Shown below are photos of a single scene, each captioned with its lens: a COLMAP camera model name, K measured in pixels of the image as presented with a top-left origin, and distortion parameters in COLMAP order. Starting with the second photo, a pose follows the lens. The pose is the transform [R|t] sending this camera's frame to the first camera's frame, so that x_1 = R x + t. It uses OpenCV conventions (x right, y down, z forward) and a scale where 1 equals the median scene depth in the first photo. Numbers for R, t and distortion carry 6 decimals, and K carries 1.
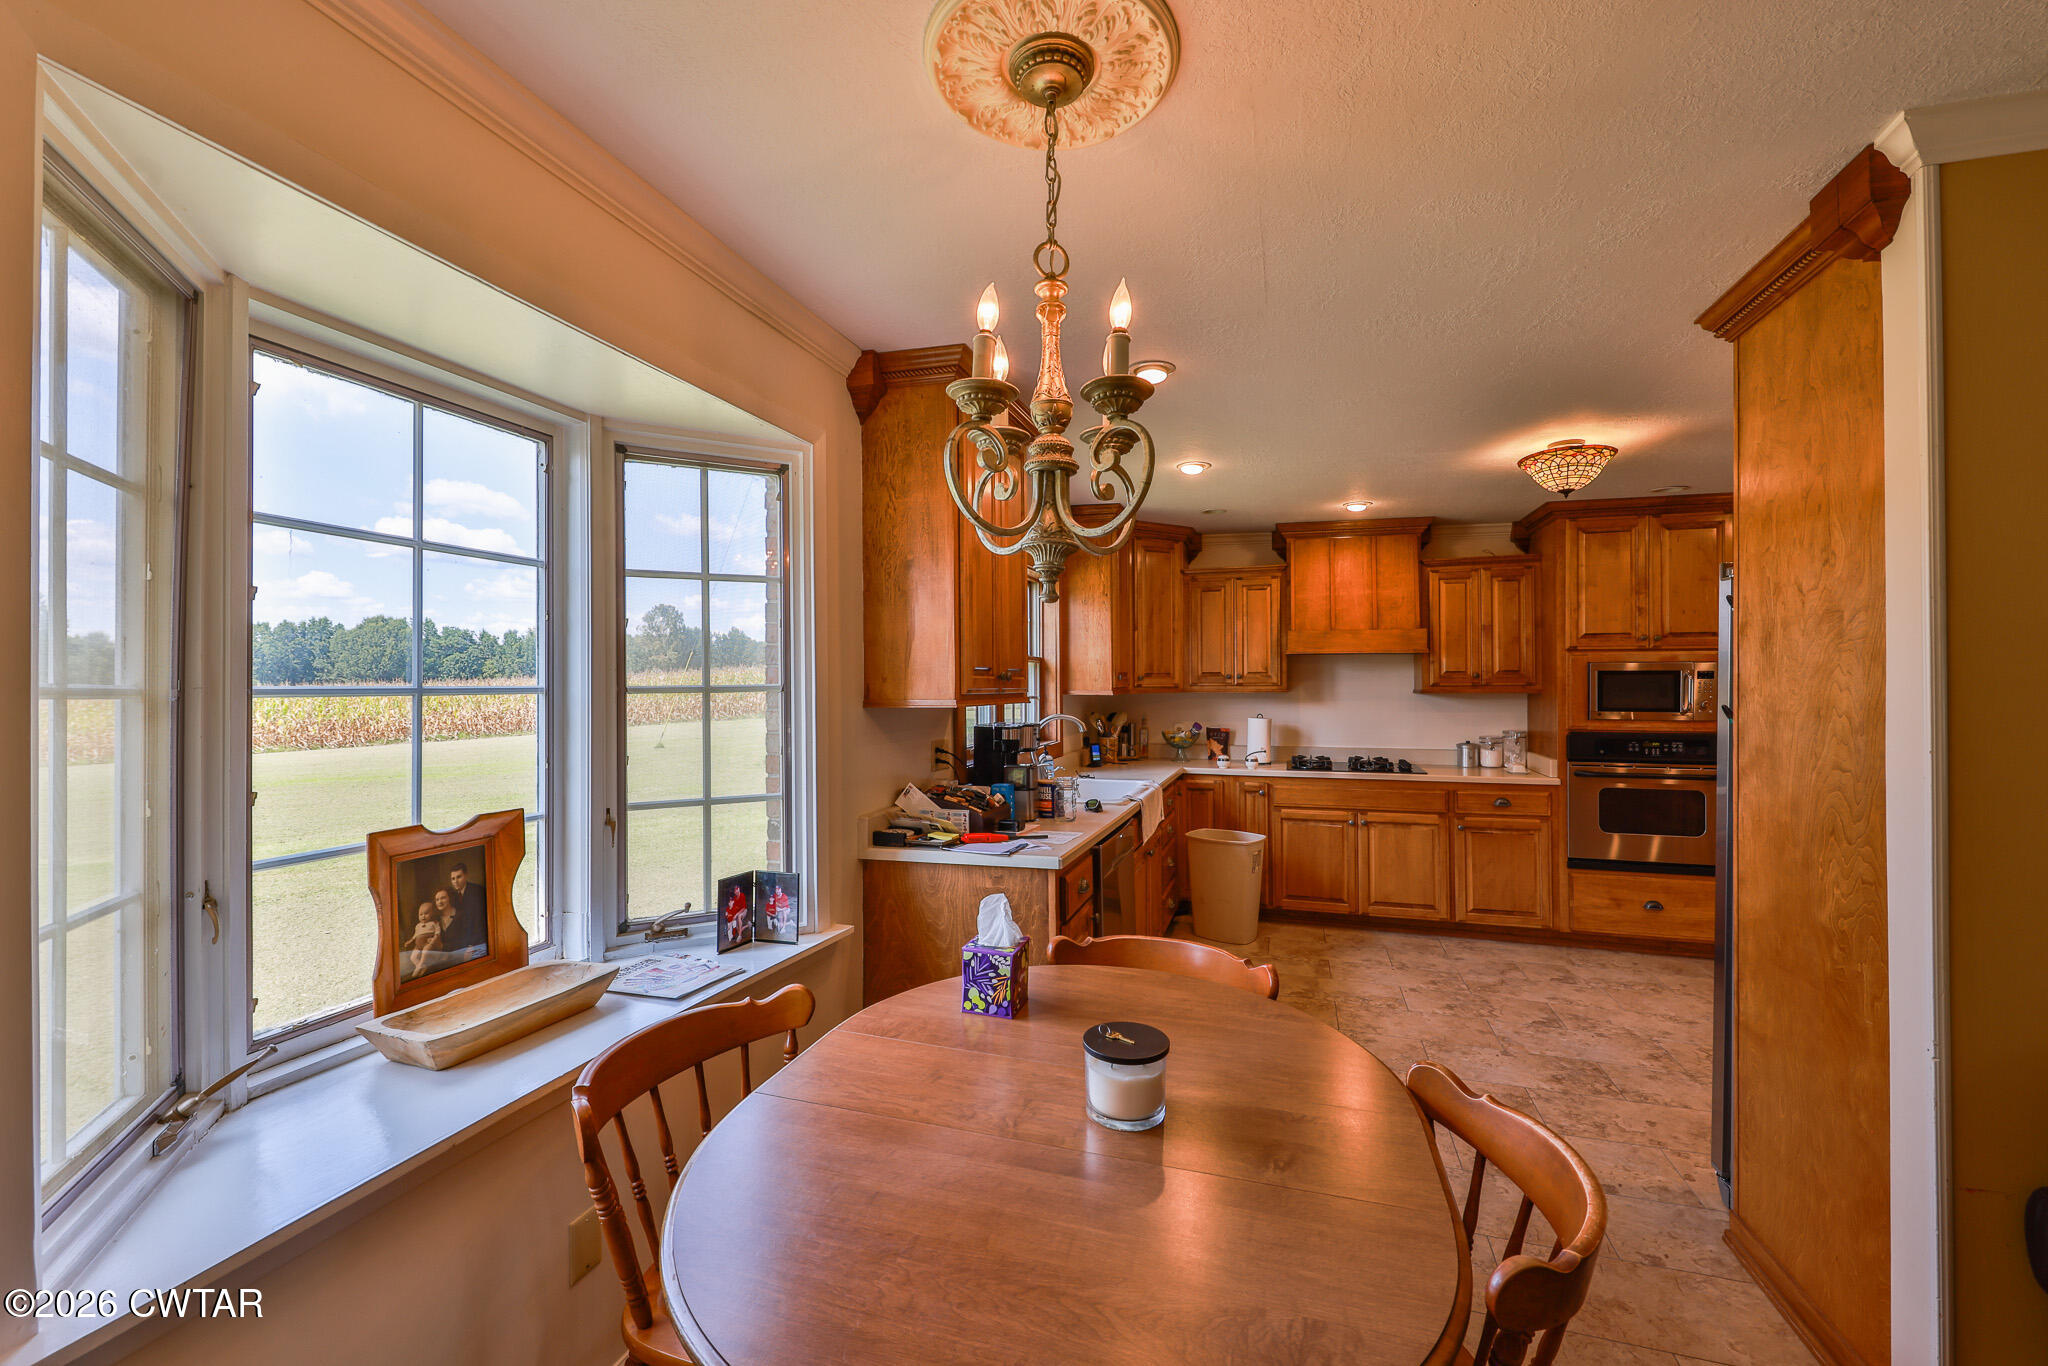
lens RADIAL K [[839.6, 0, 1023.5], [0, 839.6, 681.0], [0, 0, 1]] dist [0.001155, -0.000008]
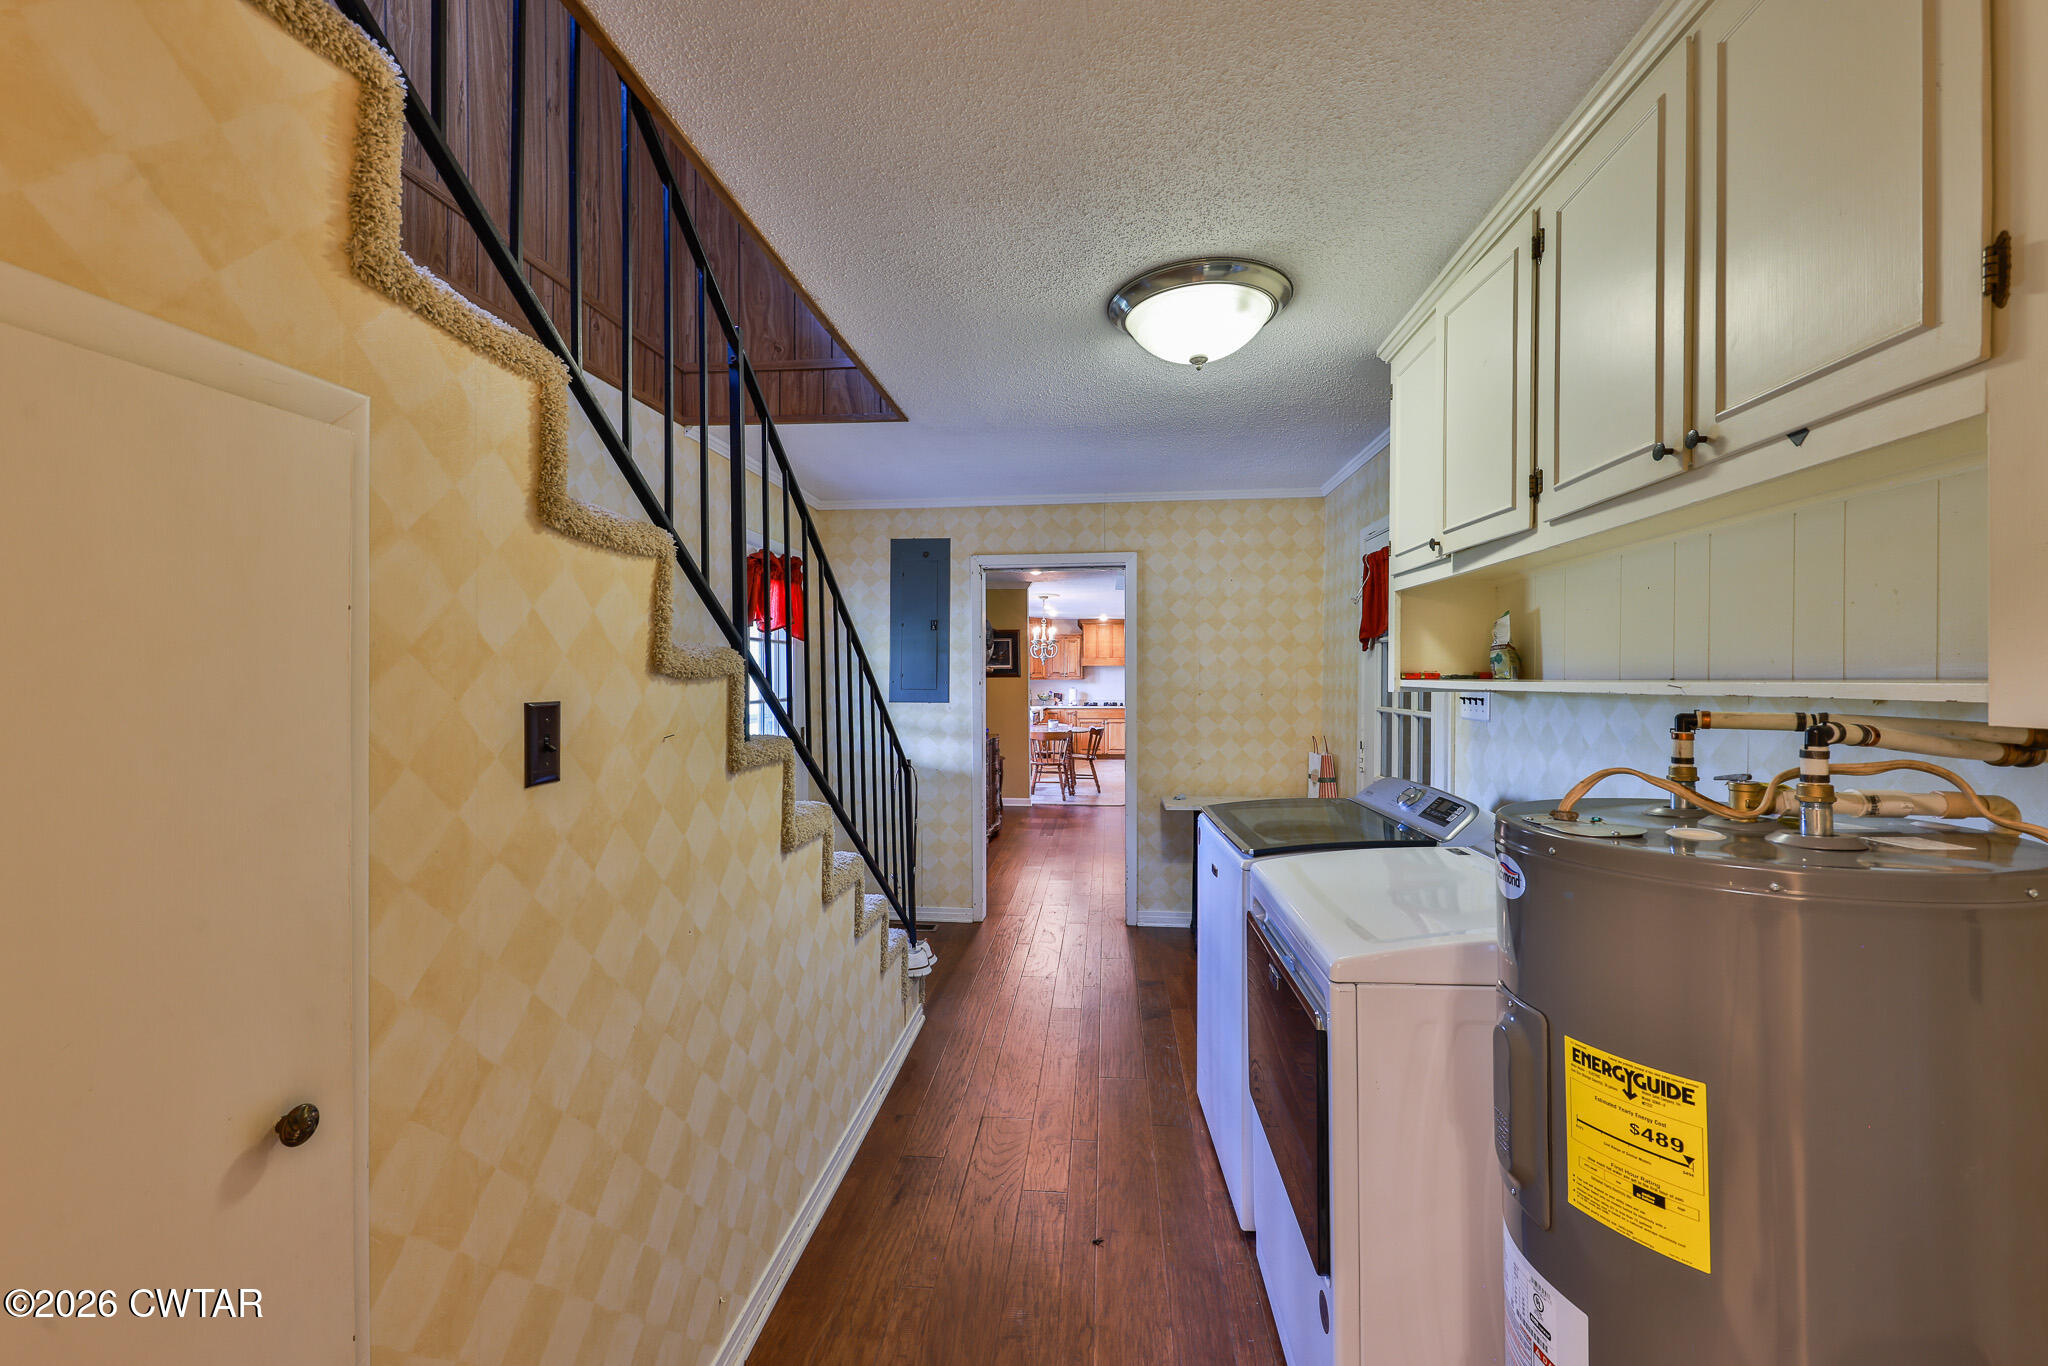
lens RADIAL K [[839.6, 0, 1025.5], [0, 839.6, 685.0], [0, 0, 1]] dist [0.001155, -0.000008]
pose [[0.976088, 0.000465, 0.217377, -0.478740], [-0.002164, 0.999969, 0.007579, 0.012827], [-0.217367, -0.007868, 0.976058, -1.685144]]
